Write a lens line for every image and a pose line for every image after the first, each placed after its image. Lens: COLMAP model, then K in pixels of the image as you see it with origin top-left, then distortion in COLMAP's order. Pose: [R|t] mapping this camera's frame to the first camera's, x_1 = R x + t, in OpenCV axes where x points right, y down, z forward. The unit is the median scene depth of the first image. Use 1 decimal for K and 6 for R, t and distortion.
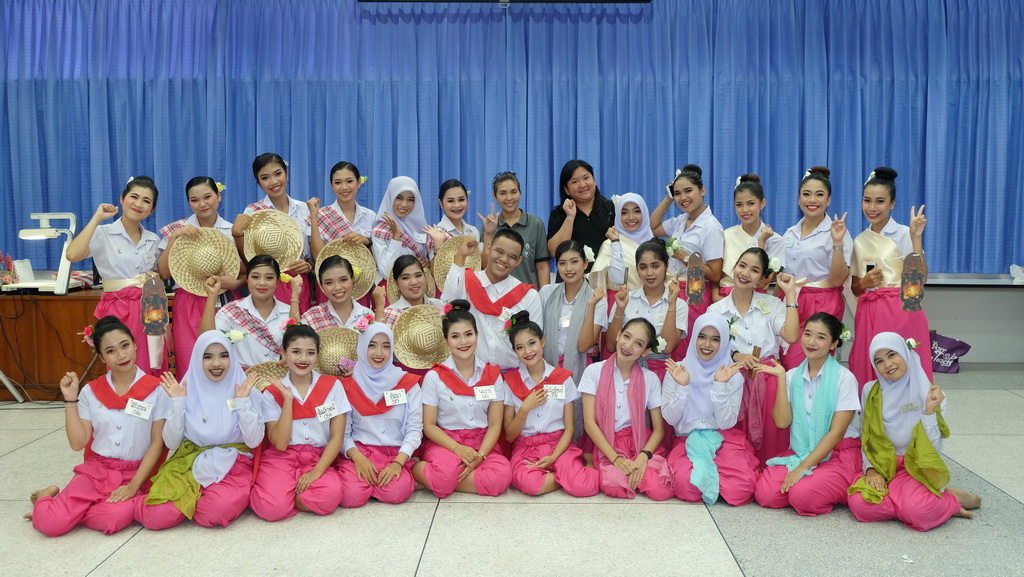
lens RADIAL K [[997.9, 0, 513.8], [0, 997.9, 297.8], [0, 0, 1]] dist [0.033781, 0.000000]
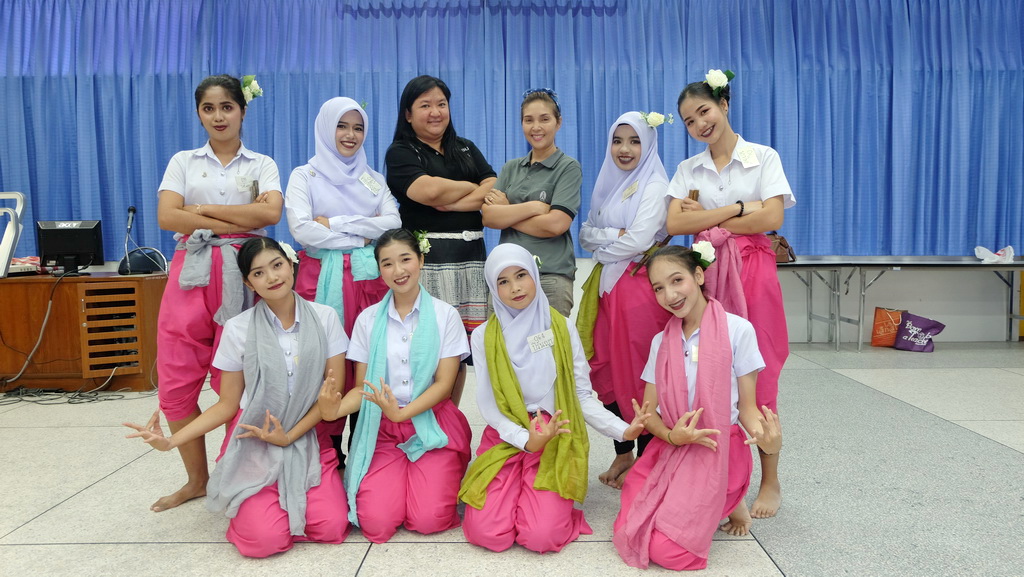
lens RADIAL K [[721.2, 0, 519.0], [0, 721.2, 291.3], [0, 0, 1]] dist [-0.022037, 0.047878]
pose [[0.999857, -0.011130, 0.012700, 0.015386], [0.011409, 0.999692, -0.022051, 0.024141], [-0.012451, 0.022193, 0.999676, 0.269259]]
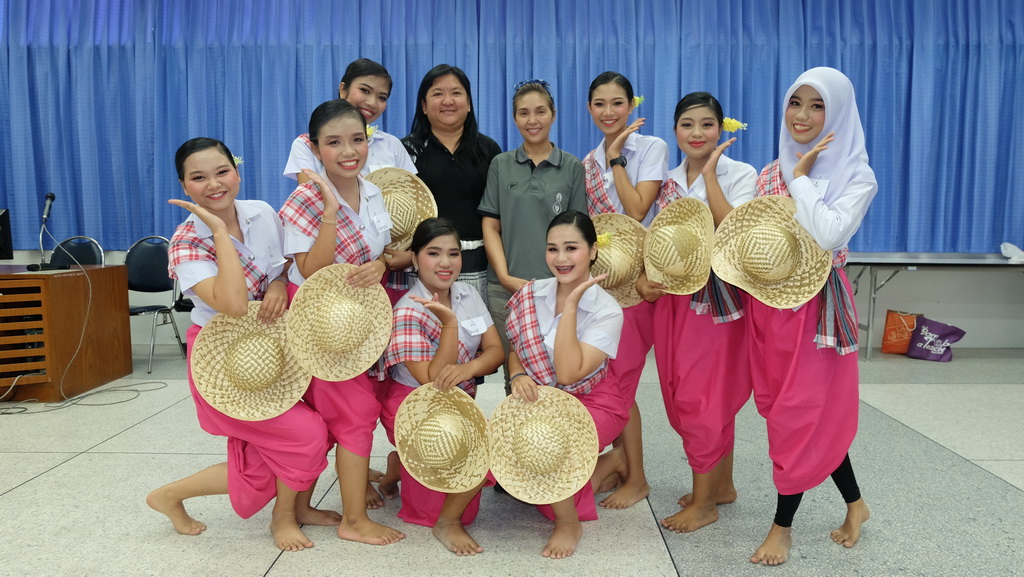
lens RADIAL K [[721.2, 0, 517.8], [0, 721.2, 288.9], [0, 0, 1]] dist [-0.022037, 0.047878]
pose [[0.999975, -0.001223, -0.006951, 0.053527], [0.001238, 0.999997, 0.002193, 0.007228], [0.006948, -0.002202, 0.999973, 0.335939]]
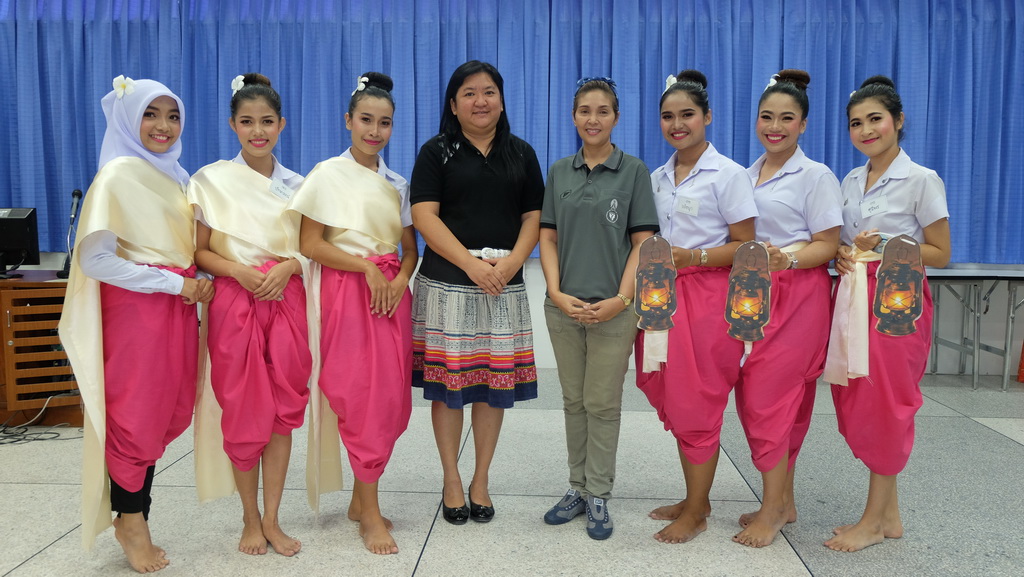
lens RADIAL K [[834.0, 0, 514.5], [0, 834.0, 286.1], [0, 0, 1]] dist [0.037629, -0.000069]
pose [[0.999563, 0.009632, -0.027951, 0.005563], [-0.009877, 0.999914, -0.008654, 0.002203], [0.027865, 0.008926, 0.999572, 0.323896]]
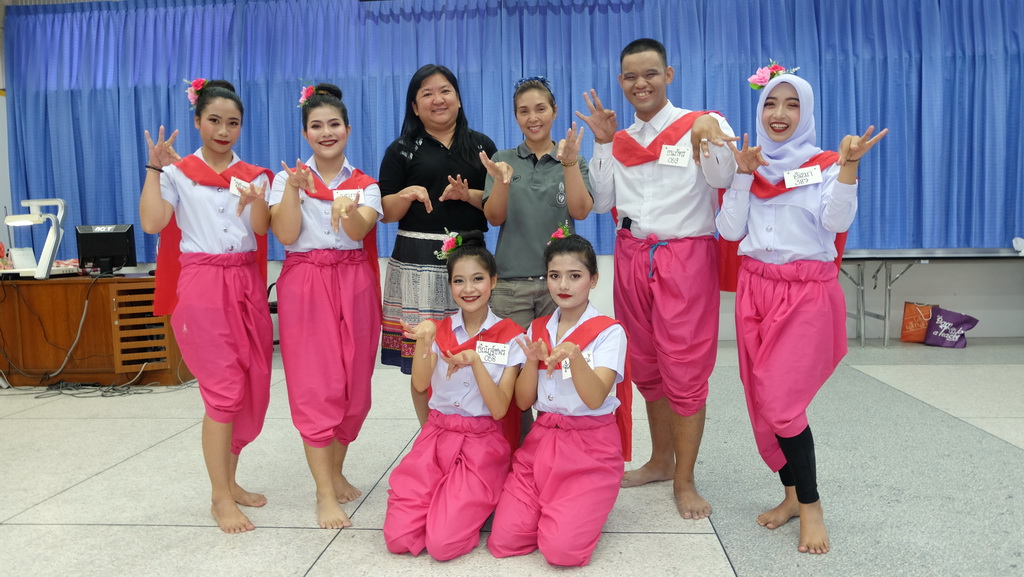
lens RADIAL K [[721.2, 0, 515.6], [0, 721.2, 287.9], [0, 0, 1]] dist [-0.022037, 0.047878]
pose [[0.997724, -0.018599, -0.064817, 0.050078], [0.017078, 0.999568, -0.023935, 0.024995], [0.065234, 0.022773, 0.997610, 0.261928]]
